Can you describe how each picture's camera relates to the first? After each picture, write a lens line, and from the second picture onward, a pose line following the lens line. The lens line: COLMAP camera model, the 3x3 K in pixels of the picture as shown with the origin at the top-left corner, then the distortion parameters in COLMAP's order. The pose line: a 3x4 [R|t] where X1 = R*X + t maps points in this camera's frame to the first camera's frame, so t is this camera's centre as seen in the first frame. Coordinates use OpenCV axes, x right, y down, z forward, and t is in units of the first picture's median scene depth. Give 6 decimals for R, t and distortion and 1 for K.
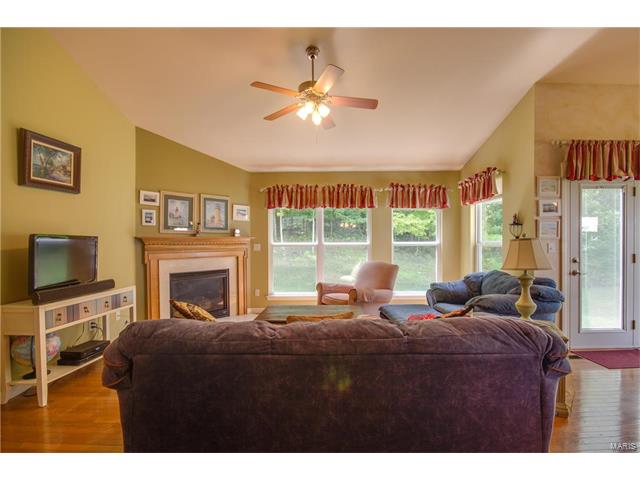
lens RADIAL K [[298.0, 0, 318.9], [0, 298.0, 244.0], [0, 0, 1]] dist [-0.002817, -0.002954]
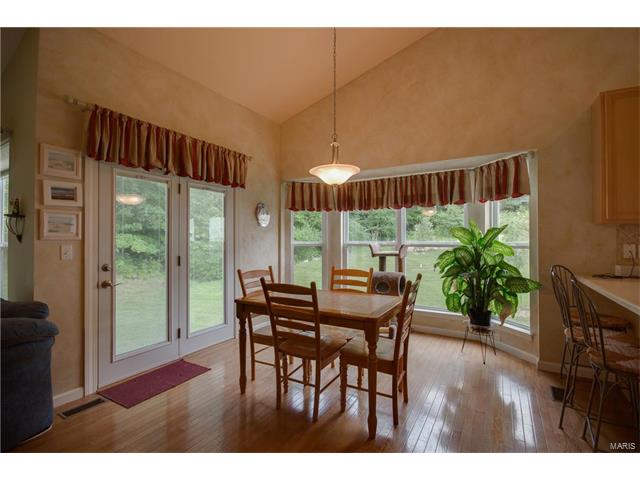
lens RADIAL K [[298.0, 0, 325.0], [0, 298.0, 238.2], [0, 0, 1]] dist [-0.002817, -0.002954]
pose [[0.503447, 0.011180, 0.863954, 0.378223], [0.005088, 0.999861, -0.015903, -0.004133], [-0.864011, 0.012402, 0.503320, 0.105960]]
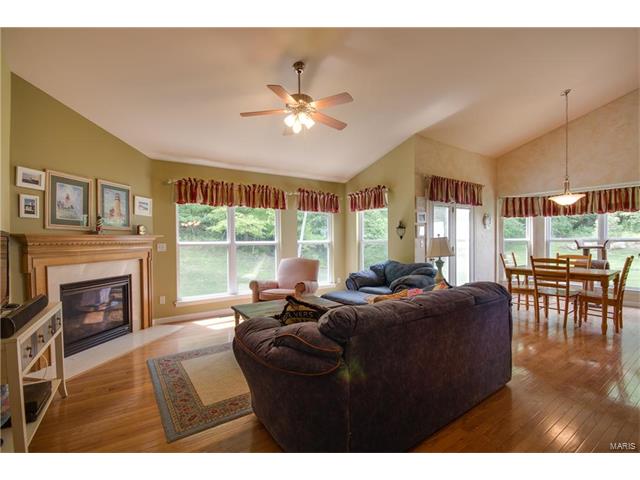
lens RADIAL K [[298.0, 0, 320.5], [0, 298.0, 242.8], [0, 0, 1]] dist [-0.002817, -0.002954]
pose [[0.815552, -0.008083, 0.578627, -0.410287], [0.009620, 0.999954, 0.000409, 0.002770], [-0.578603, 0.005233, 0.815592, 0.040574]]
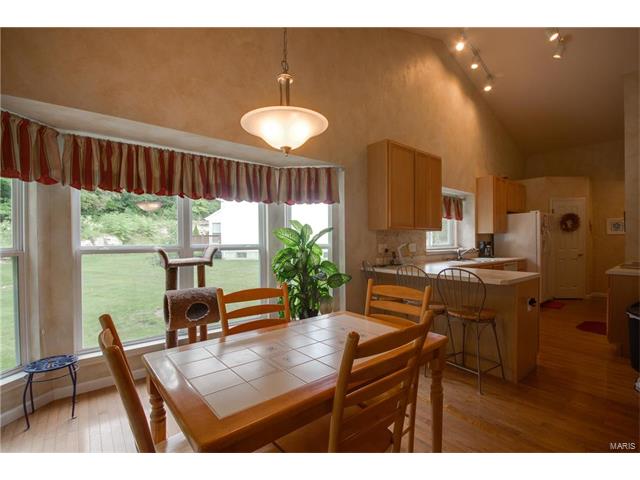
lens RADIAL K [[298.0, 0, 321.3], [0, 298.0, 245.8], [0, 0, 1]] dist [-0.002817, -0.002954]
pose [[-0.626803, -0.002413, 0.779174, 0.590851], [0.016151, 0.999740, 0.016088, -0.009806], [-0.779010, 0.022669, -0.626601, 0.574930]]
